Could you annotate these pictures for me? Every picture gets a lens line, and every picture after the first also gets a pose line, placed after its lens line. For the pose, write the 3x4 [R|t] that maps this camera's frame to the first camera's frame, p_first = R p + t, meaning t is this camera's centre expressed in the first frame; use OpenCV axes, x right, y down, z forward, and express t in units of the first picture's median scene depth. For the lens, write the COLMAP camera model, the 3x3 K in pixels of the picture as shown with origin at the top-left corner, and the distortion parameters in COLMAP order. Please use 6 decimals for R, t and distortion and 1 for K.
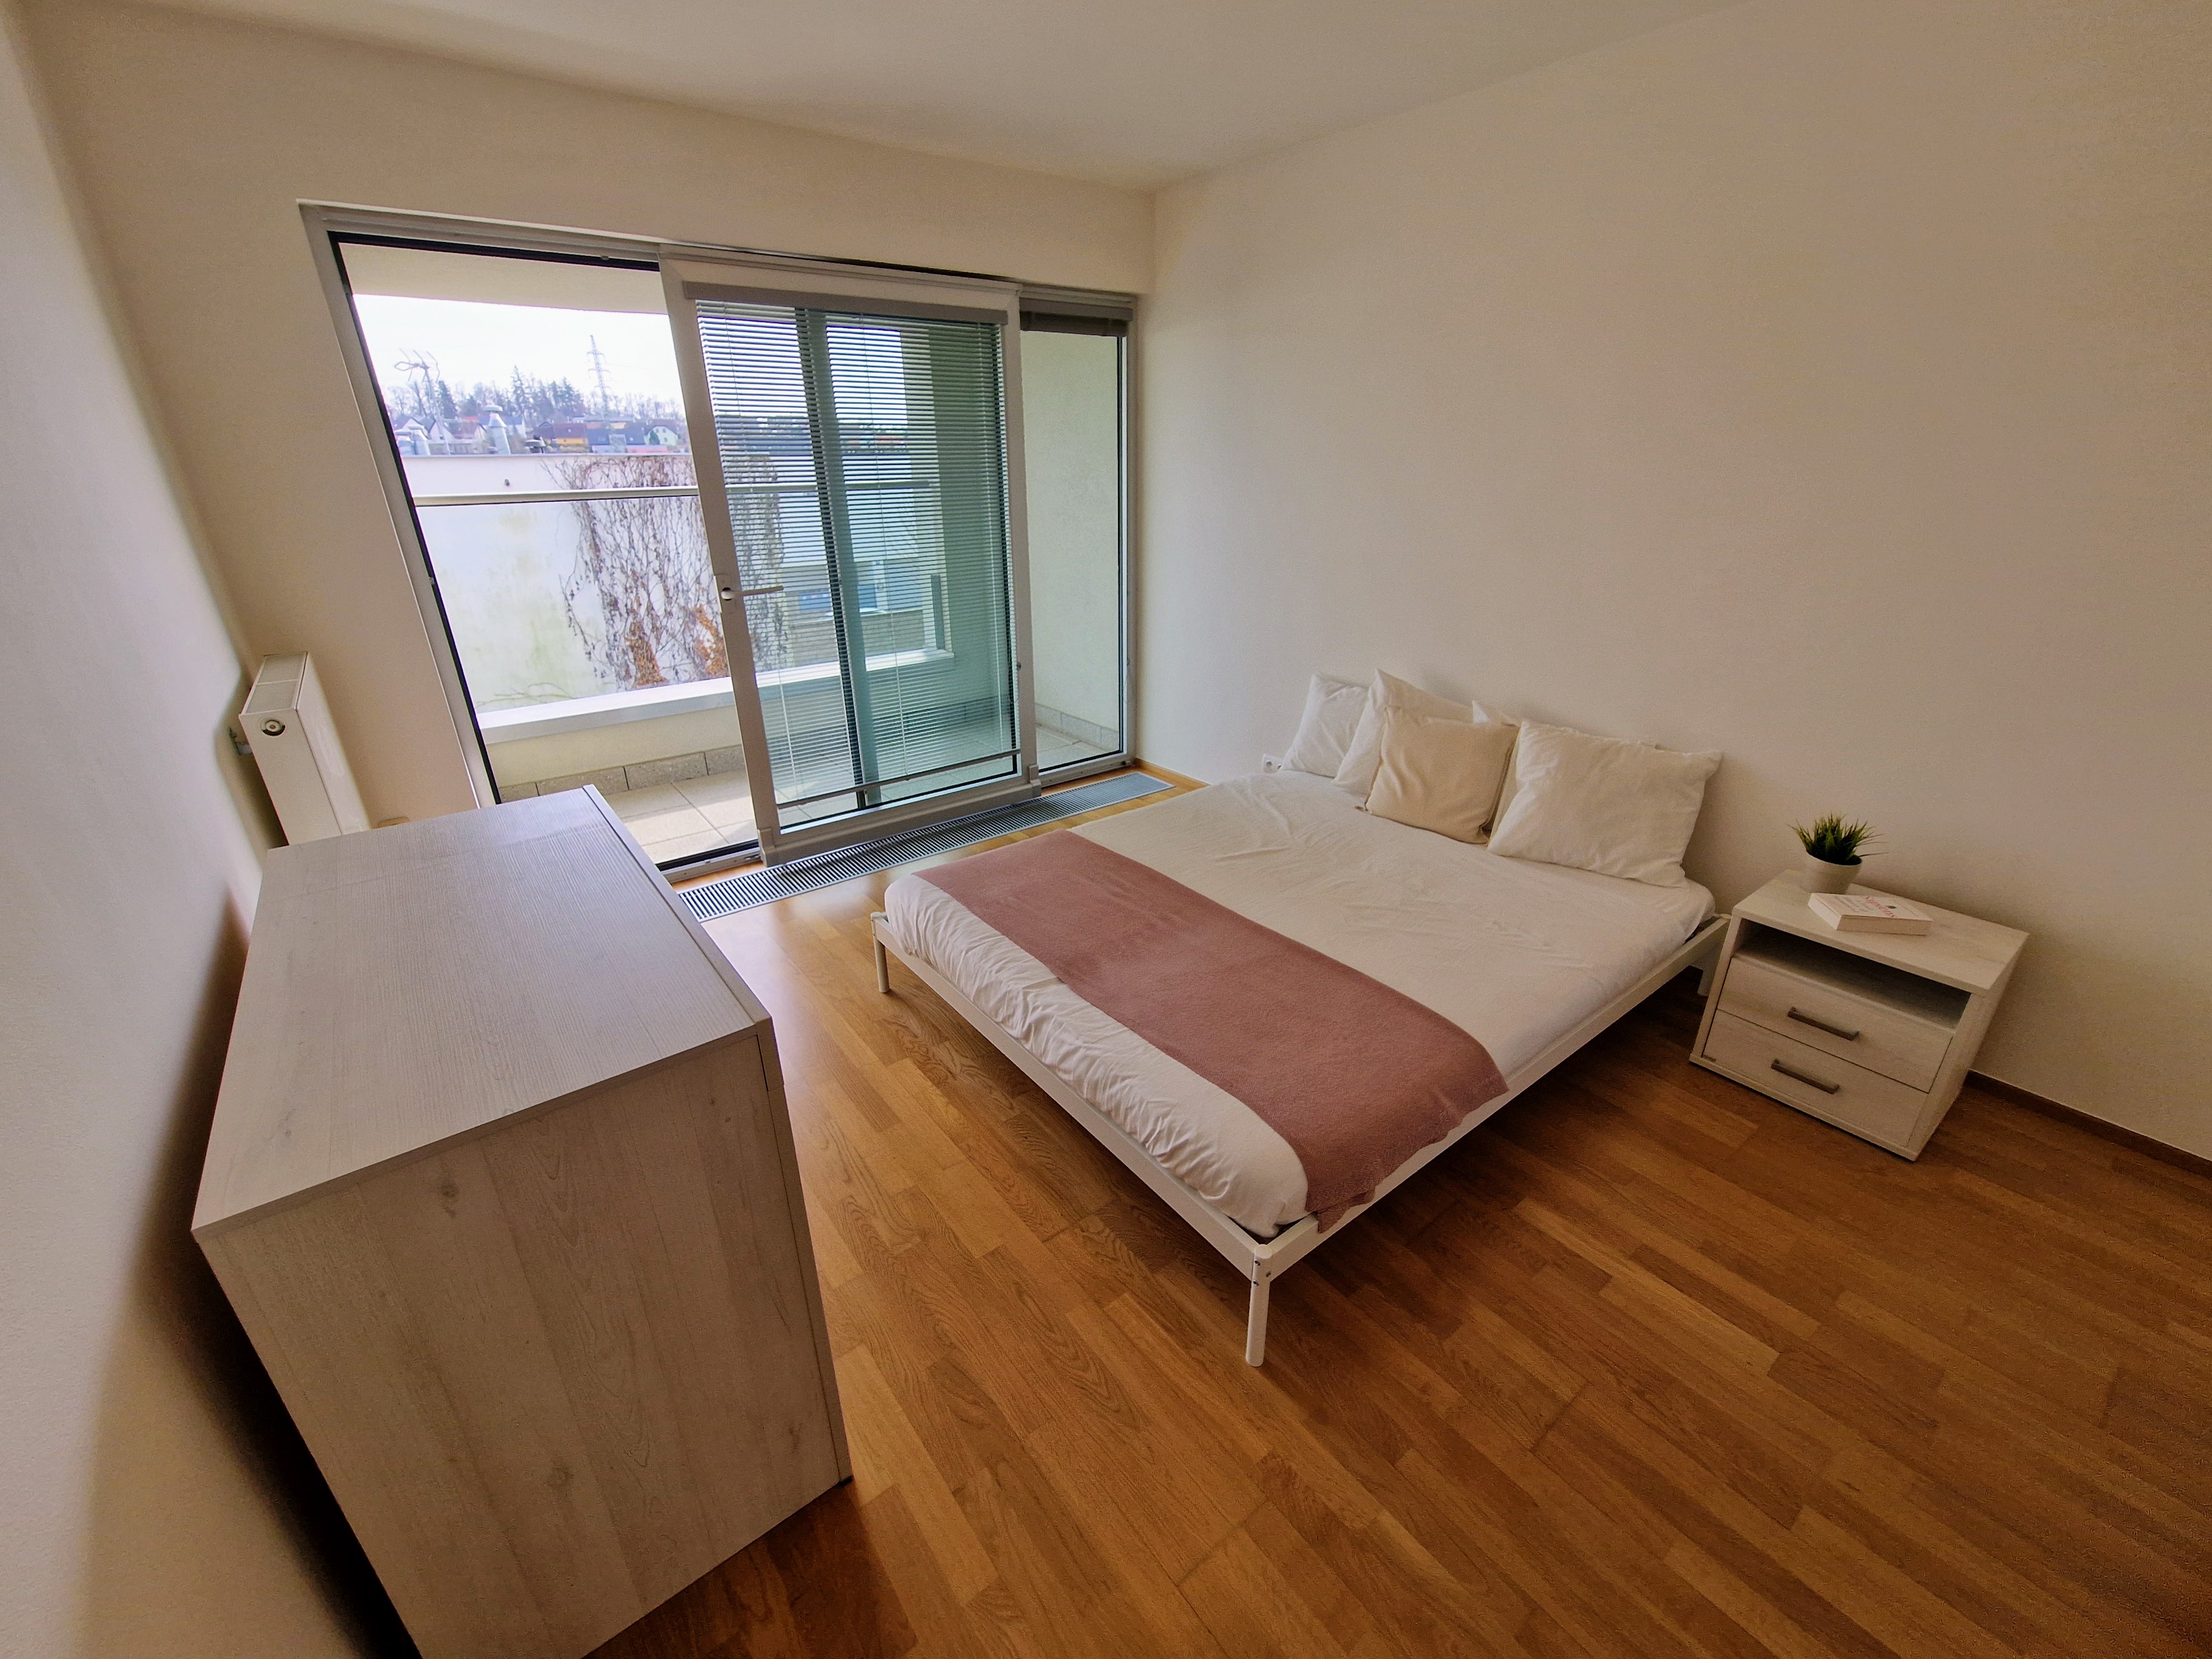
lens RADIAL K [[901.1, 0, 1106.0], [0, 901.1, 829.5], [0, 0, 1]] dist [-0.002205, -0.000123]
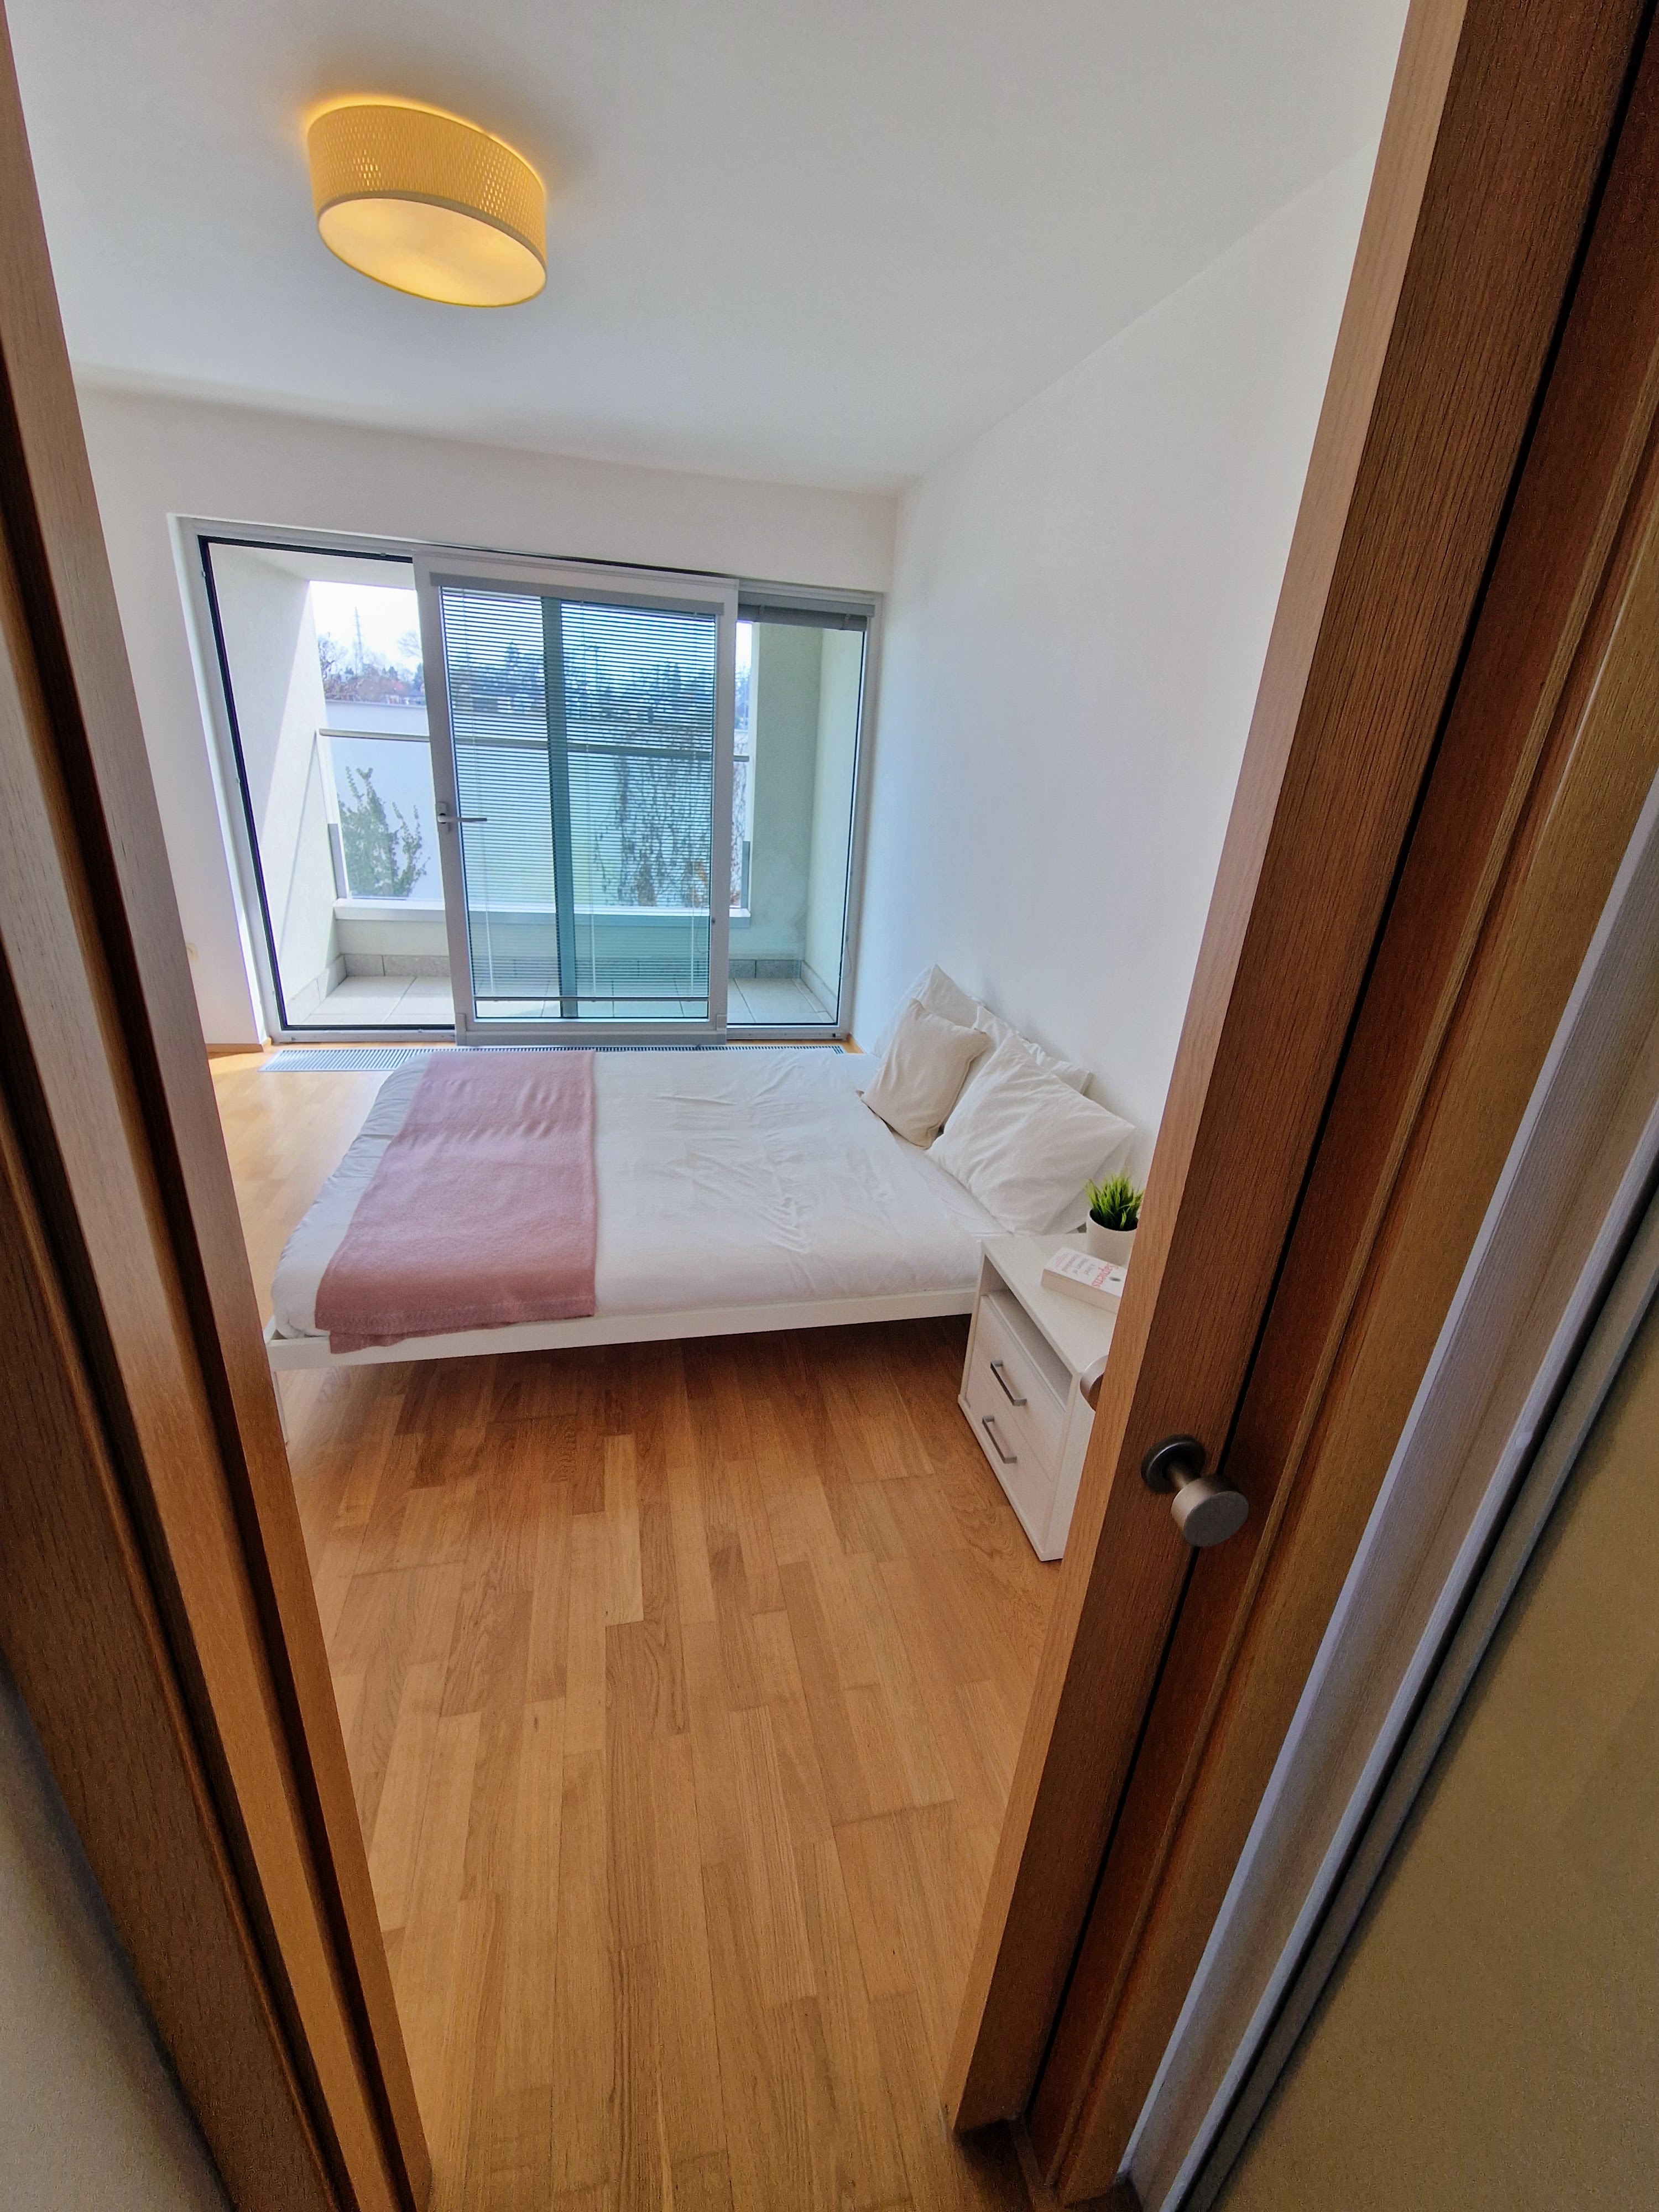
lens RADIAL K [[901.1, 0, 826.2], [0, 901.1, 1094.8], [0, 0, 1]] dist [-0.002205, -0.000123]
pose [[0.909825, 0.214136, -0.355478, 0.522878], [-0.225483, 0.974199, 0.009736, -0.019242], [0.348391, 0.071296, 0.934634, 0.040672]]
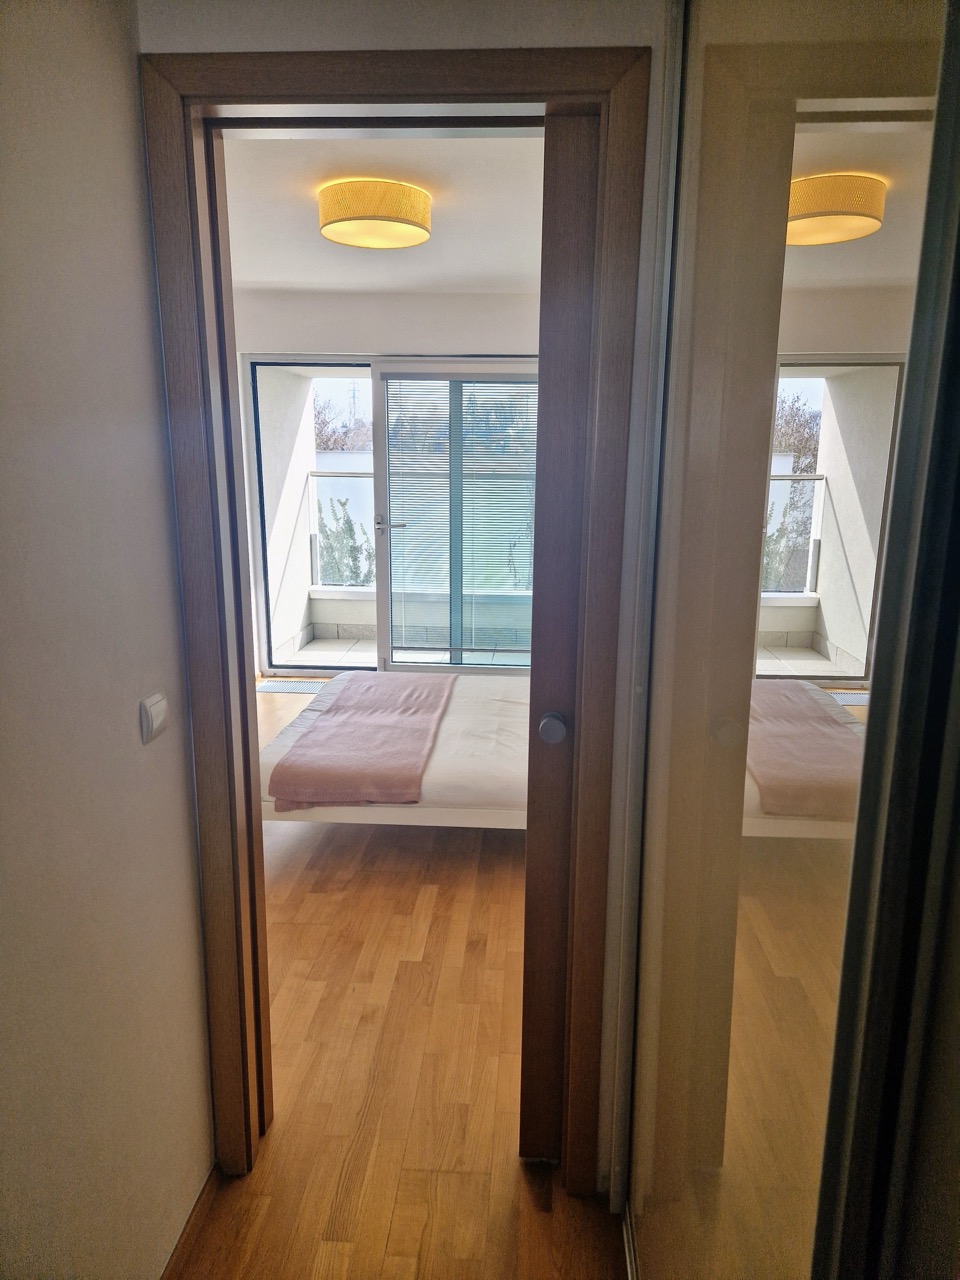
lens RADIAL K [[856.0, 0, 488.3], [0, 856.0, 642.4], [0, 0, 1]] dist [0.075887, -0.065389]
pose [[0.757074, 0.155460, -0.634564, 0.804927], [-0.266958, 0.960103, -0.083284, 0.048117], [0.596299, 0.232454, 0.768370, -0.146608]]
